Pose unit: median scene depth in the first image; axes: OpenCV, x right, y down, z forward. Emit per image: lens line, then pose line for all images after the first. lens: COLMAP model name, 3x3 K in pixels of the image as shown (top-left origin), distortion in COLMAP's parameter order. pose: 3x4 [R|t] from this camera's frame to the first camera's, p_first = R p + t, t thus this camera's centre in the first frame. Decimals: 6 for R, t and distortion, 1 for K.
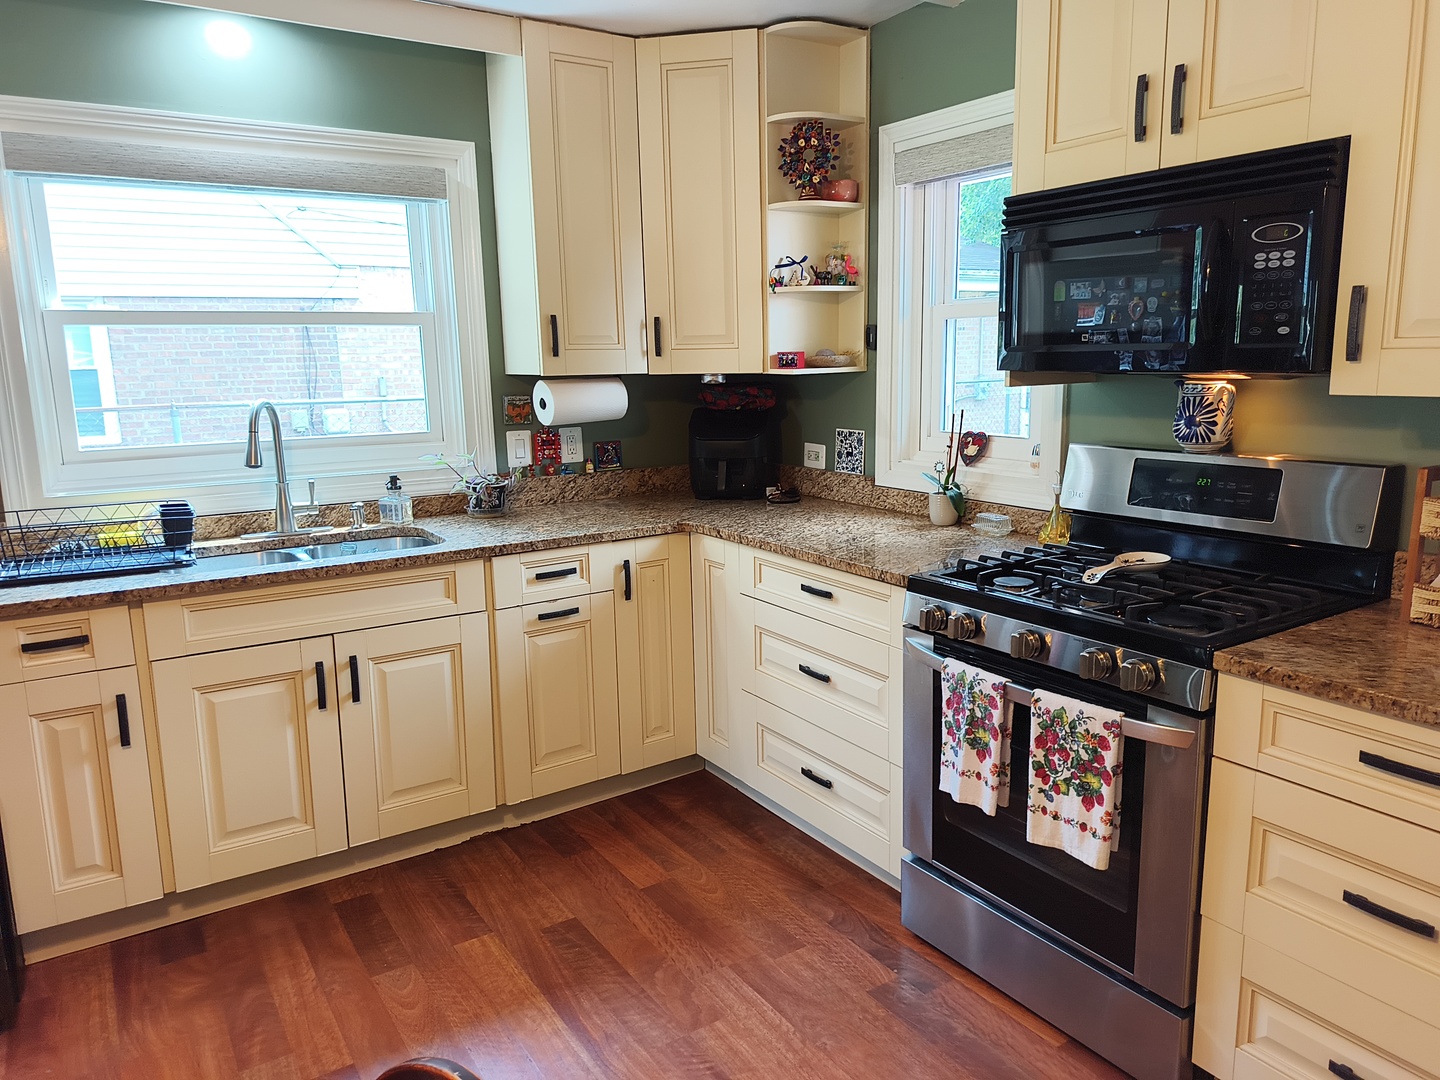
lens RADIAL K [[994.5, 0, 732.3], [0, 994.5, 539.4], [0, 0, 1]] dist [0.046572, -0.062562]
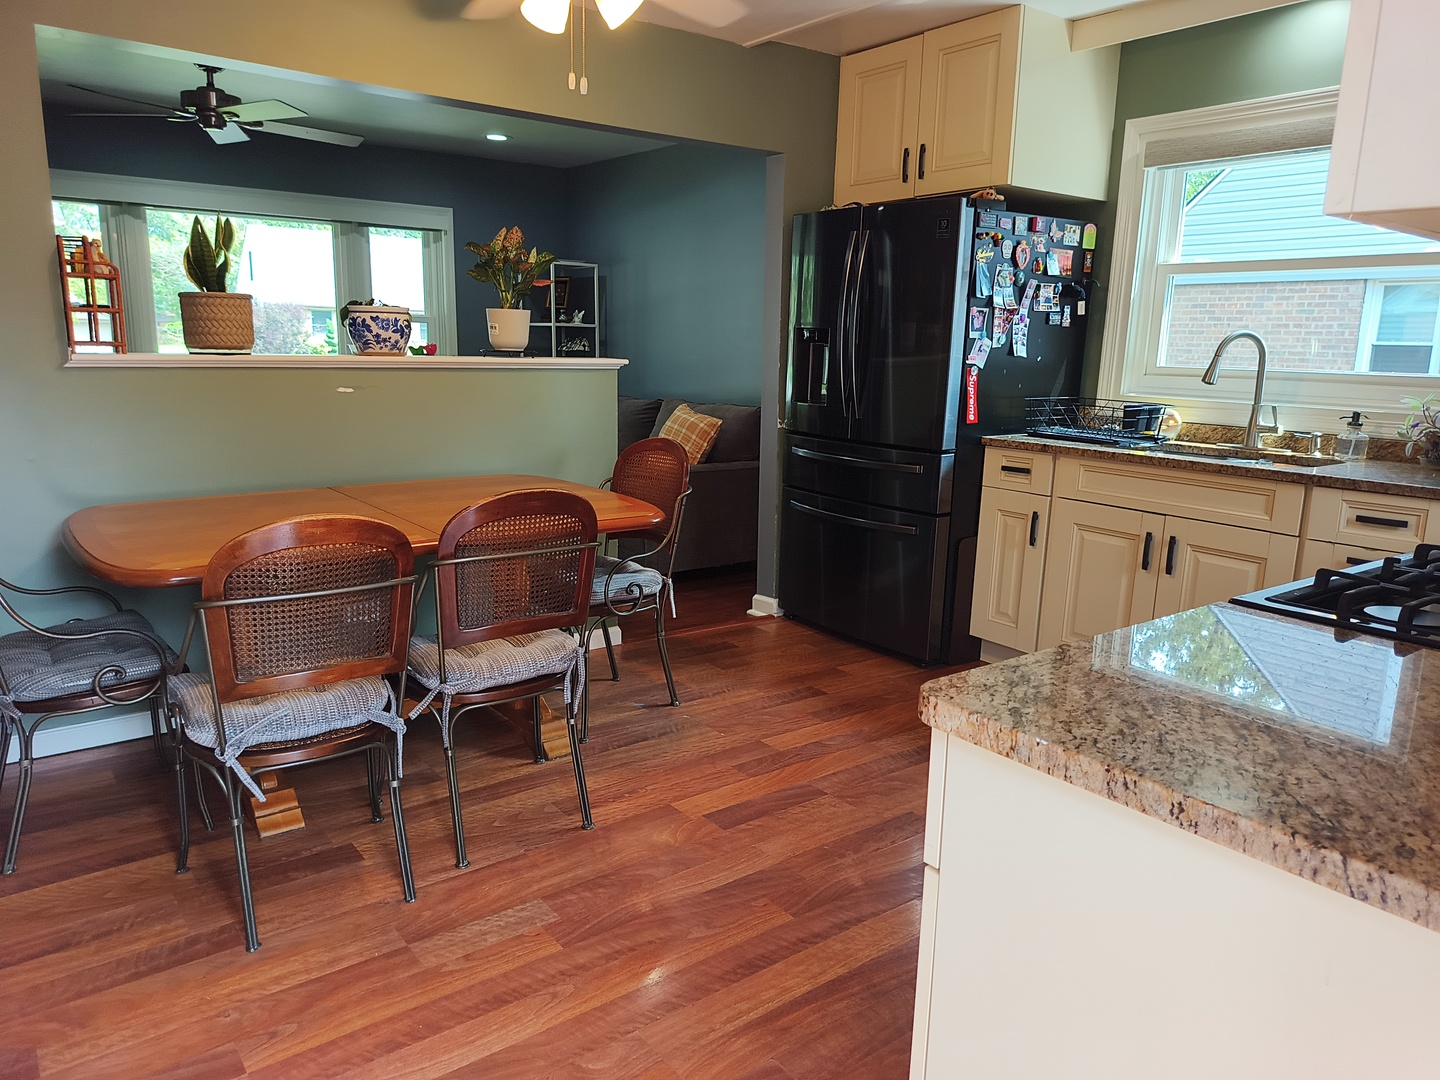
lens RADIAL K [[994.5, 0, 724.3], [0, 994.5, 549.9], [0, 0, 1]] dist [0.046572, -0.062562]
pose [[0.064064, 0.223051, -0.972699, 0.745035], [-0.206642, 0.956542, 0.205736, -0.006274], [0.976317, 0.187820, 0.107371, 0.319301]]
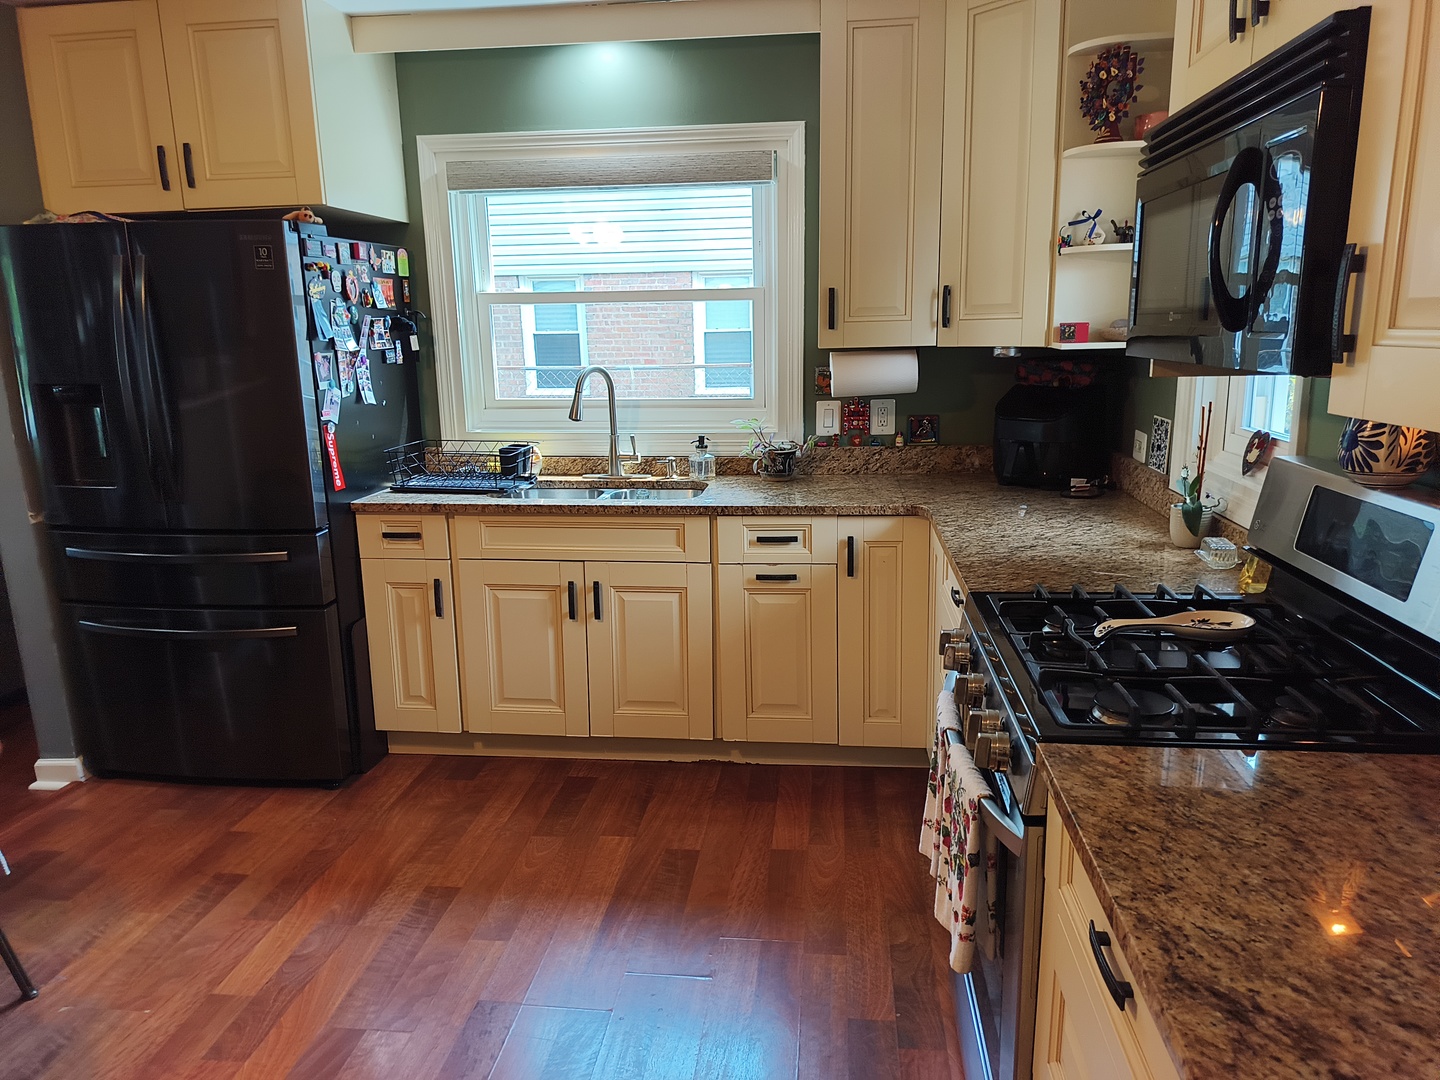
lens RADIAL K [[994.5, 0, 725.4], [0, 994.5, 551.9], [0, 0, 1]] dist [0.046572, -0.062562]
pose [[0.765915, 0.146085, -0.626126, 0.465019], [-0.112205, 0.989271, 0.093558, -0.046850], [0.633075, -0.001403, 0.774089, 0.161373]]
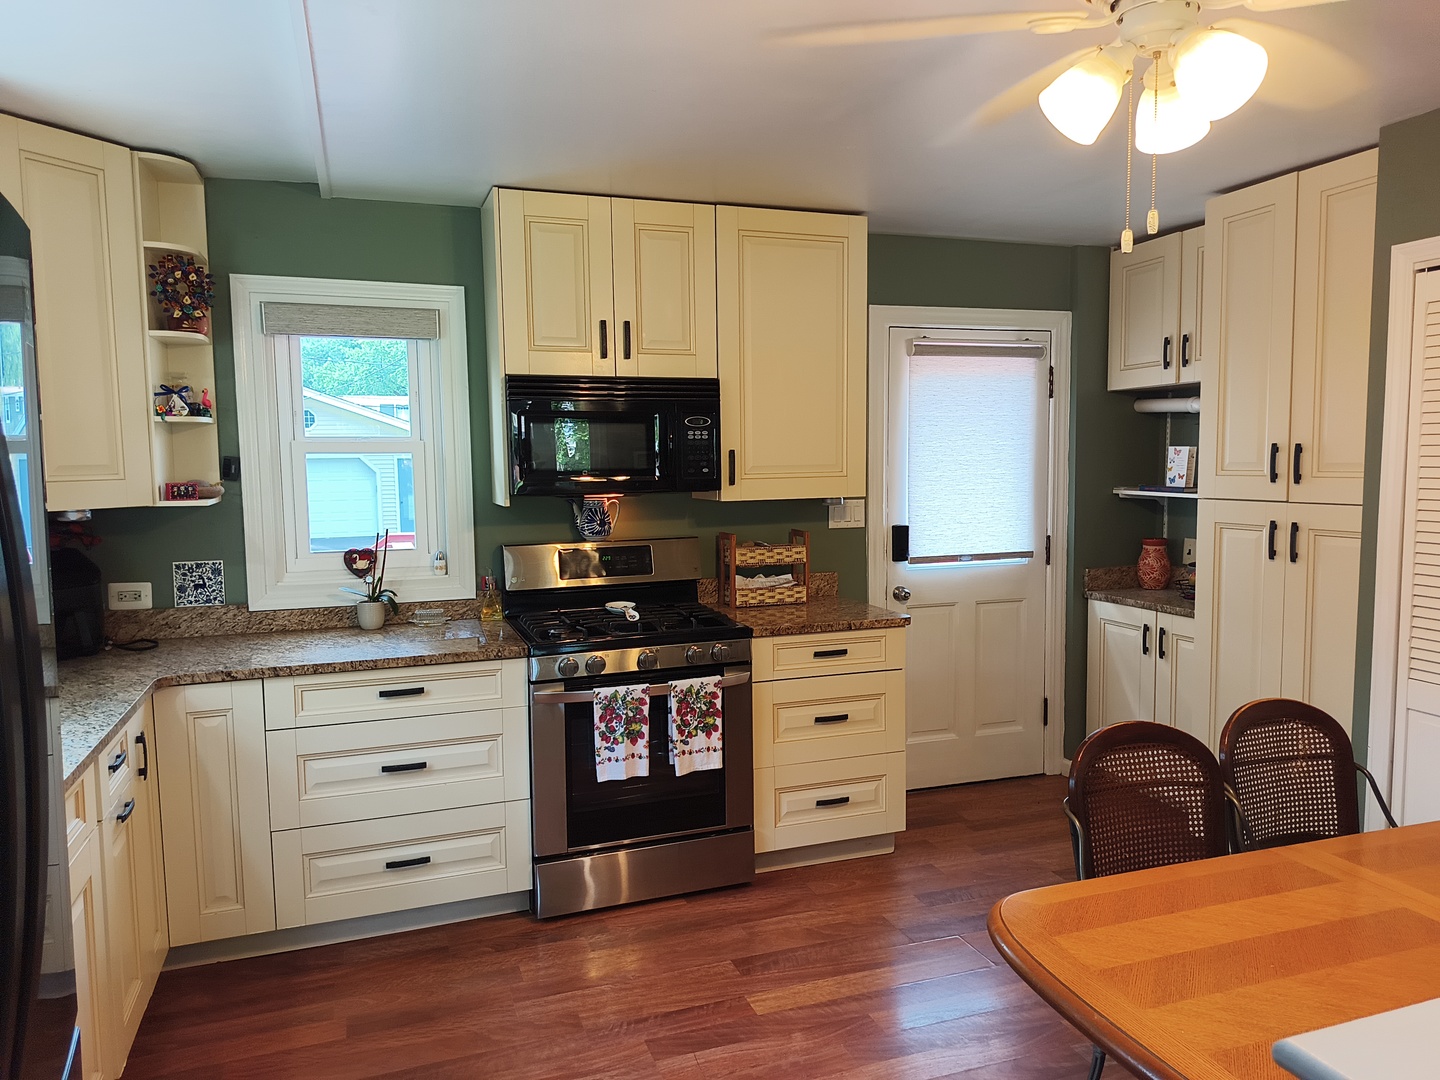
lens RADIAL K [[994.5, 0, 752.4], [0, 994.5, 545.1], [0, 0, 1]] dist [0.046572, -0.062562]
pose [[0.216204, -0.073992, 0.973540, -0.883065], [0.184886, 0.982186, 0.033589, -0.072746], [-0.958683, 0.172732, 0.226033, 0.319673]]
